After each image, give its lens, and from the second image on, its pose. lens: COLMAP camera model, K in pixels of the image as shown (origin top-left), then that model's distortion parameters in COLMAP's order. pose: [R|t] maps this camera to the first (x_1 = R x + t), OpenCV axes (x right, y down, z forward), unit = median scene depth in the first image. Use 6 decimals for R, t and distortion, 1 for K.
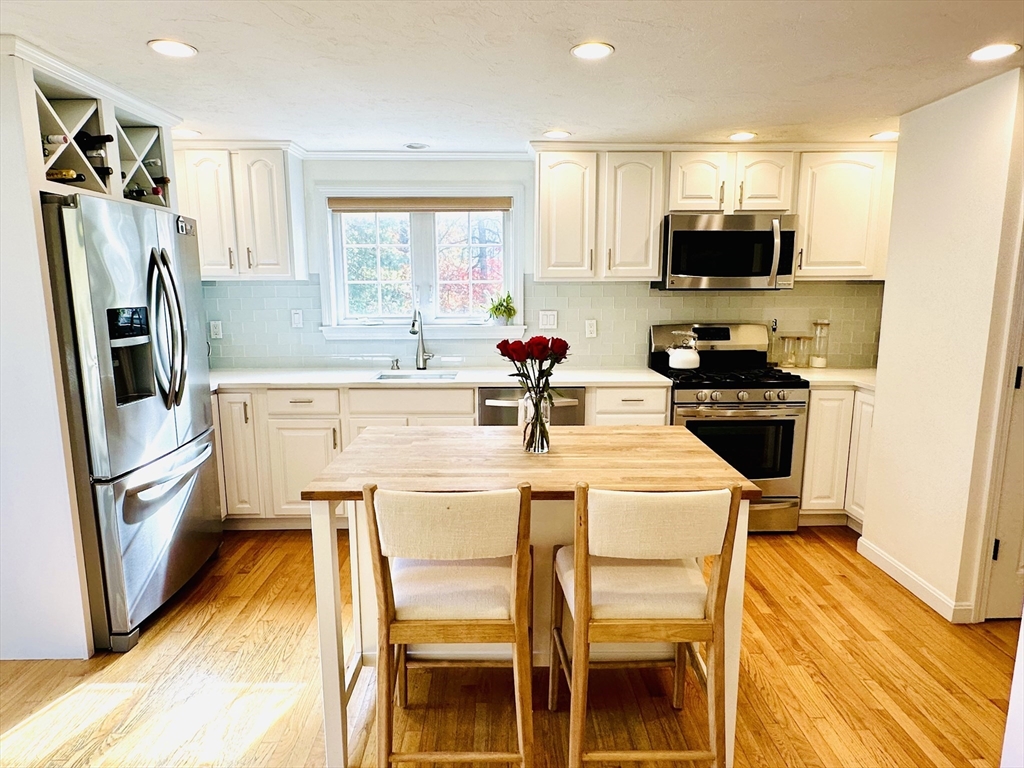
lens RADIAL K [[628.6, 0, 511.5], [0, 628.6, 387.5], [0, 0, 1]] dist [0.000861, -0.000838]
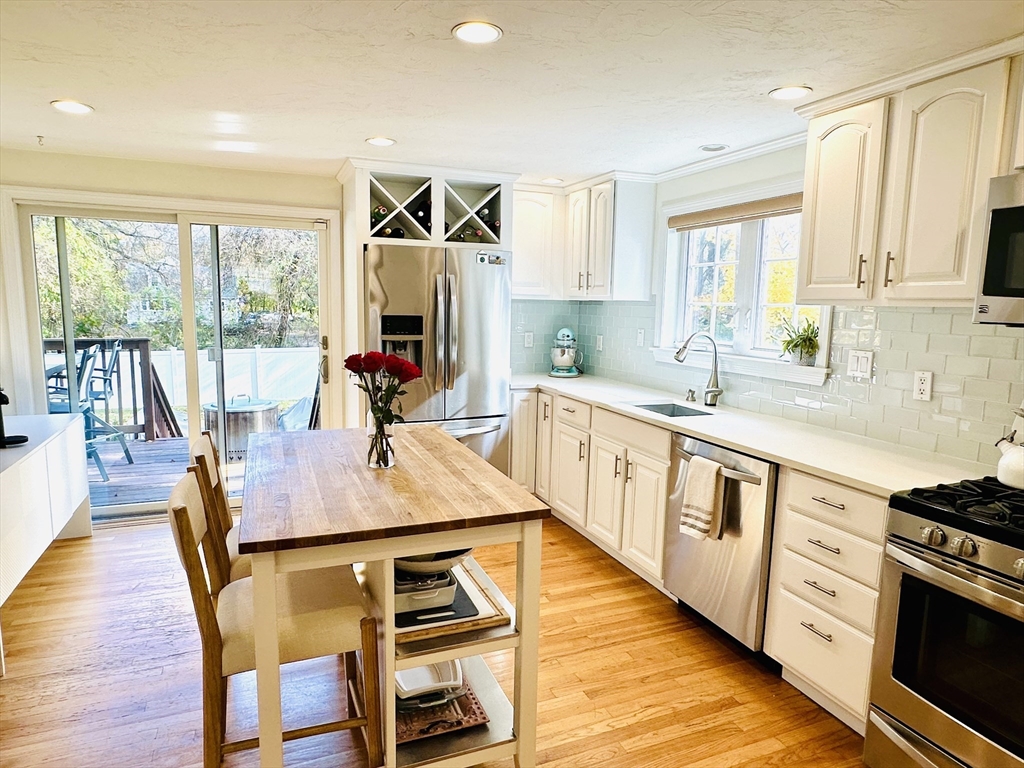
lens RADIAL K [[628.6, 0, 503.0], [0, 628.6, 387.0], [0, 0, 1]] dist [0.000861, -0.000838]
pose [[0.357626, 0.135516, -0.923980, 0.785795], [-0.171473, 0.982122, 0.077675, -0.103774], [0.917987, 0.130659, 0.374470, 0.604088]]
